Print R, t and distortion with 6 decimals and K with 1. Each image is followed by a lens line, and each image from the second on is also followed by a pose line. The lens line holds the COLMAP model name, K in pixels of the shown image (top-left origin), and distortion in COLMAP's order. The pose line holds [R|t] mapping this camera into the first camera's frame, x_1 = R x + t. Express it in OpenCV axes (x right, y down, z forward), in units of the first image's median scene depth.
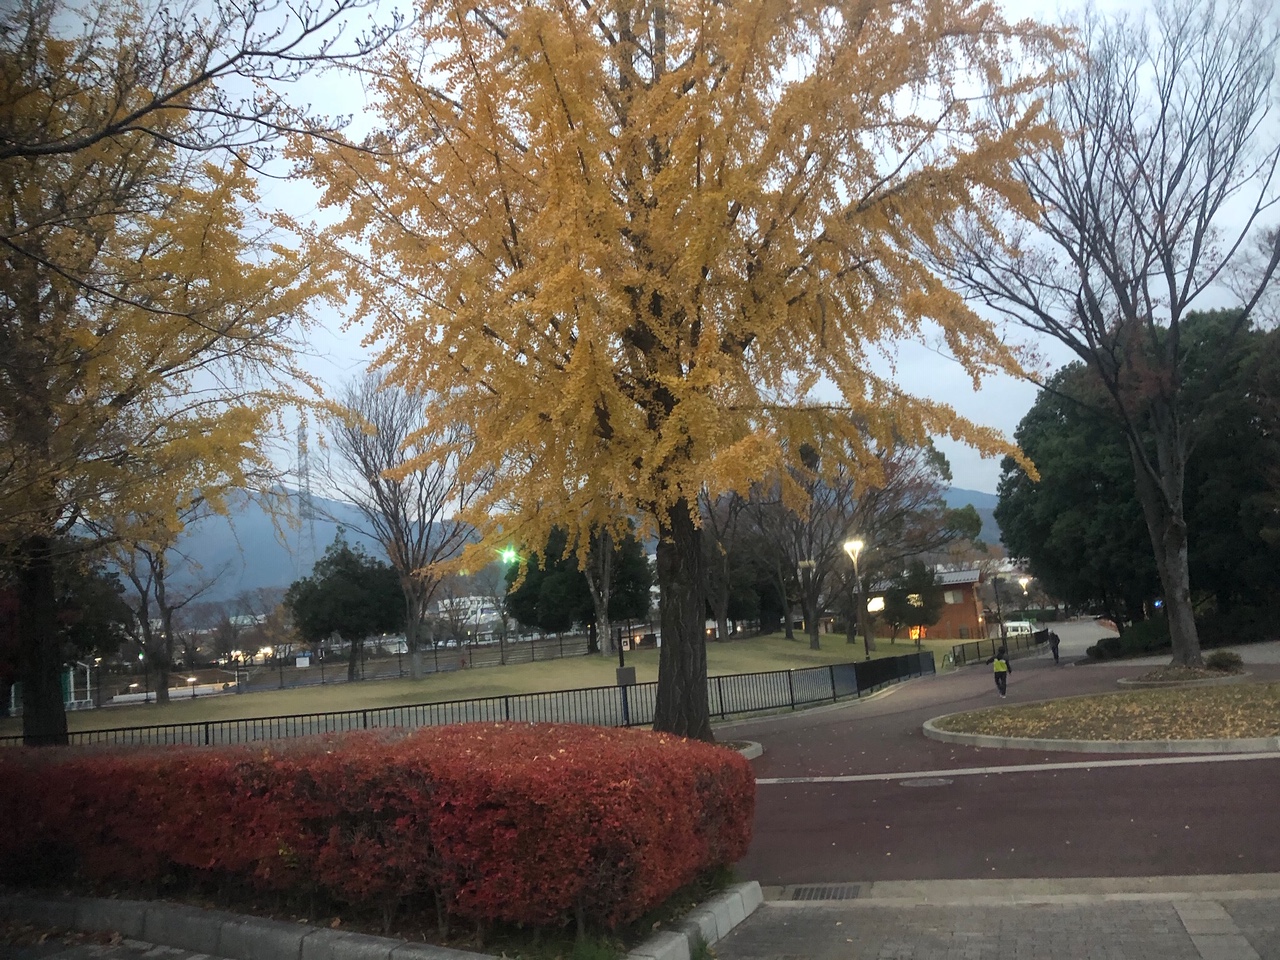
lens RADIAL K [[1040.2, 0, 640.0], [0, 1040.2, 480.0], [0, 0, 1]] dist [-0.001643, -0.204120]
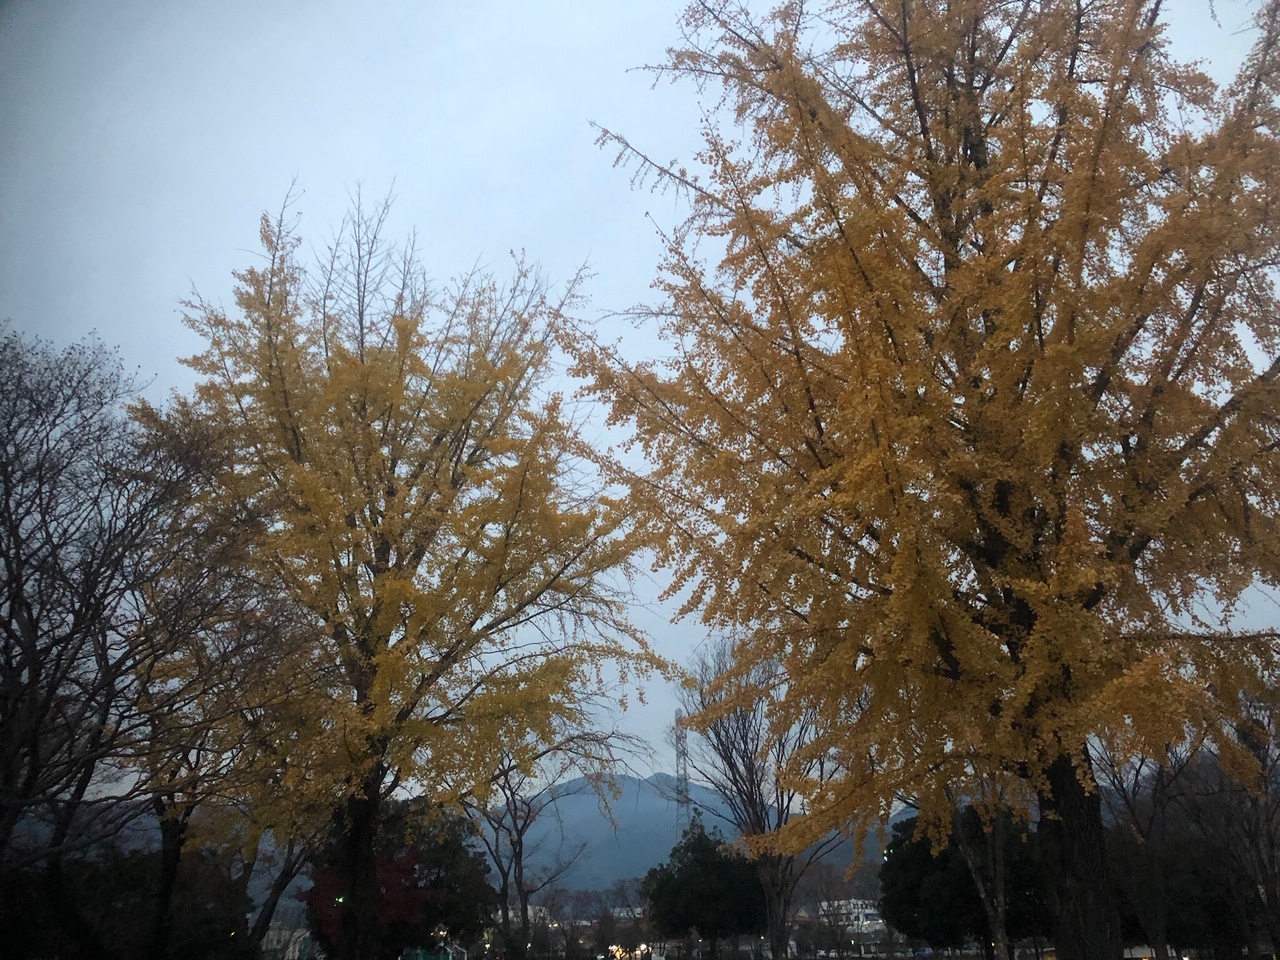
lens RADIAL K [[998.3, 0, 640.0], [0, 998.3, 480.0], [0, 0, 1]] dist [0.009573, -0.028379]
pose [[0.930533, -0.090021, -0.354971, 0.022619], [-0.014785, 0.959290, -0.282035, 0.026898], [0.365909, 0.267691, 0.891320, 0.158815]]
